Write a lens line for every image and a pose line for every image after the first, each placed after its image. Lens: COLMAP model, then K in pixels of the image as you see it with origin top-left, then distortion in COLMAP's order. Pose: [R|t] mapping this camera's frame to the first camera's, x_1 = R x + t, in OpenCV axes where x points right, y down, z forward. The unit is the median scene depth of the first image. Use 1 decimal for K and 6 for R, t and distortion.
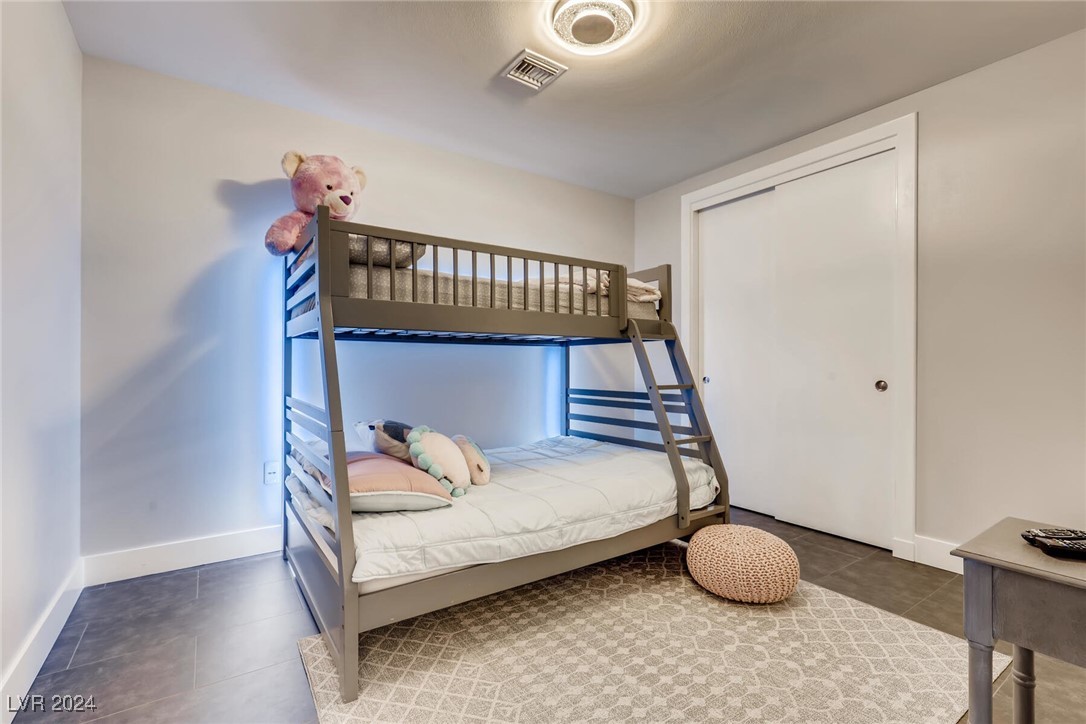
lens RADIAL K [[494.2, 0, 542.1], [0, 494.2, 367.4], [0, 0, 1]] dist [0.010408, -0.000001]
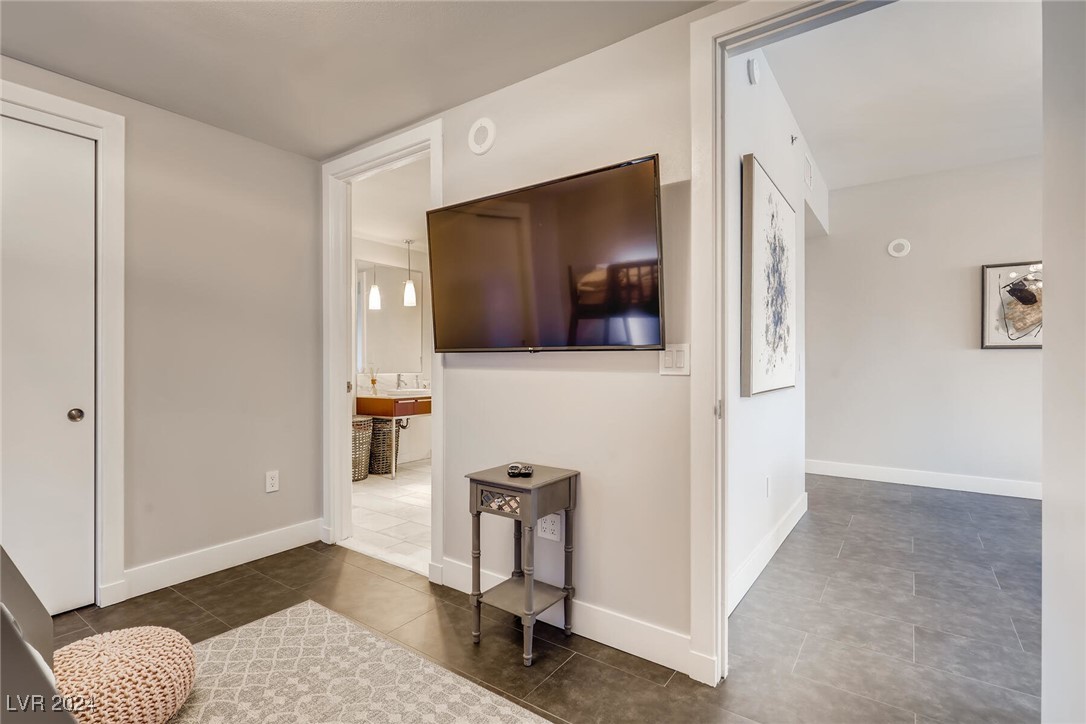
lens RADIAL K [[509.9, 0, 540.9], [0, 509.9, 358.6], [0, 0, 1]] dist [-0.004062, -0.000681]
pose [[-0.332989, 0.009407, 0.942884, -0.570938], [0.008959, 0.999937, -0.006812, -0.063170], [-0.942888, 0.006179, -0.333053, 0.829810]]
